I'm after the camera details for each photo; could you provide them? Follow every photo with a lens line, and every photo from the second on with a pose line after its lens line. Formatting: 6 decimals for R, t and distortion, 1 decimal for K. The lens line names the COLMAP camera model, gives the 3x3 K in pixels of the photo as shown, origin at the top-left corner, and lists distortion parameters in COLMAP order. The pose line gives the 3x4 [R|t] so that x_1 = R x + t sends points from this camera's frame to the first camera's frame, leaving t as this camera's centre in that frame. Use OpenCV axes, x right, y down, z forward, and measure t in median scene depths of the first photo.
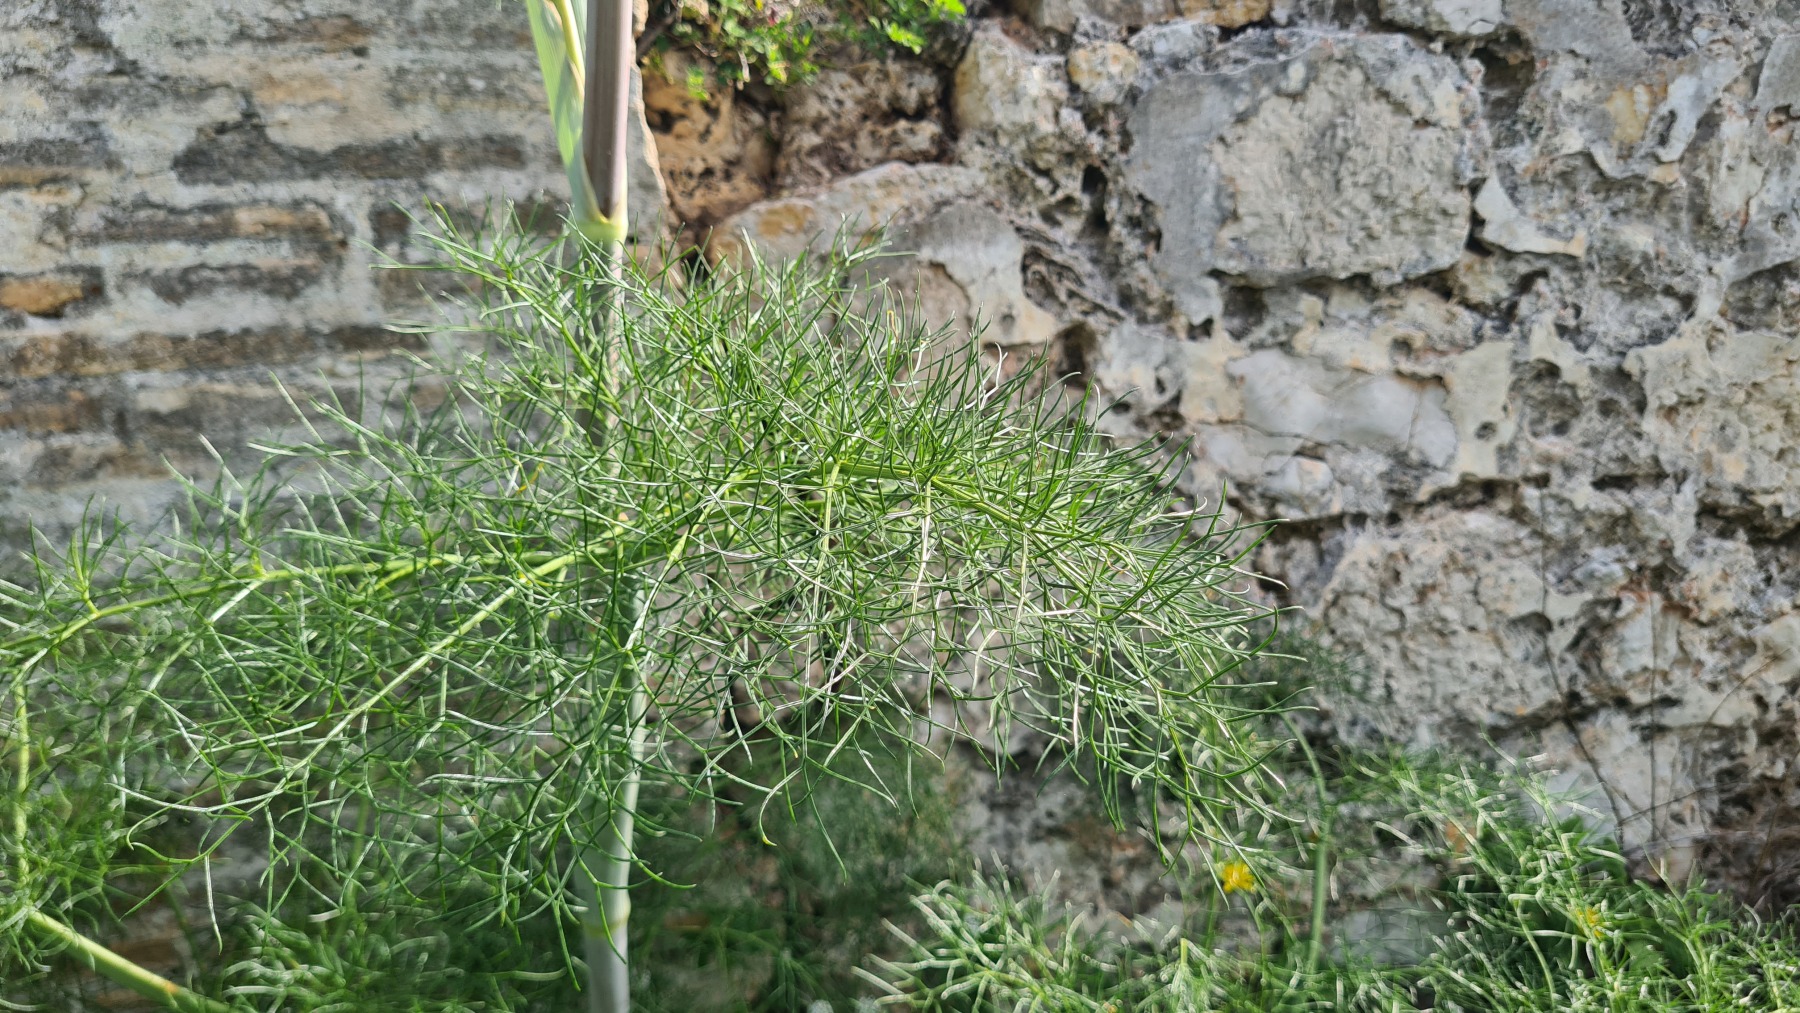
lens RADIAL K [[1401.3, 0, 905.7], [0, 1401.3, 495.1], [0, 0, 1]] dist [0.037536, -0.023108]
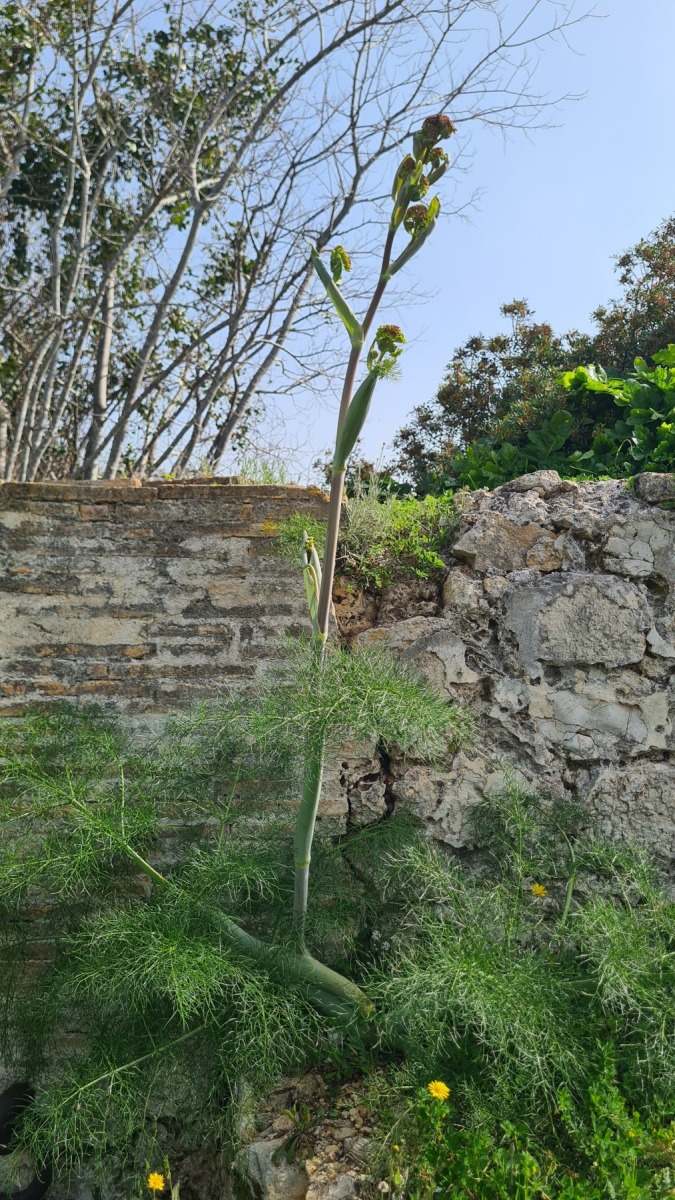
lens RADIAL K [[934.2, 0, 335.4], [0, 934.2, 597.2], [0, 0, 1]] dist [0.037536, -0.023108]
pose [[0.986816, 0.025076, -0.159892, 0.119563], [-0.061834, 0.971394, -0.229281, 0.156412], [0.149569, 0.236145, 0.960138, -0.785825]]
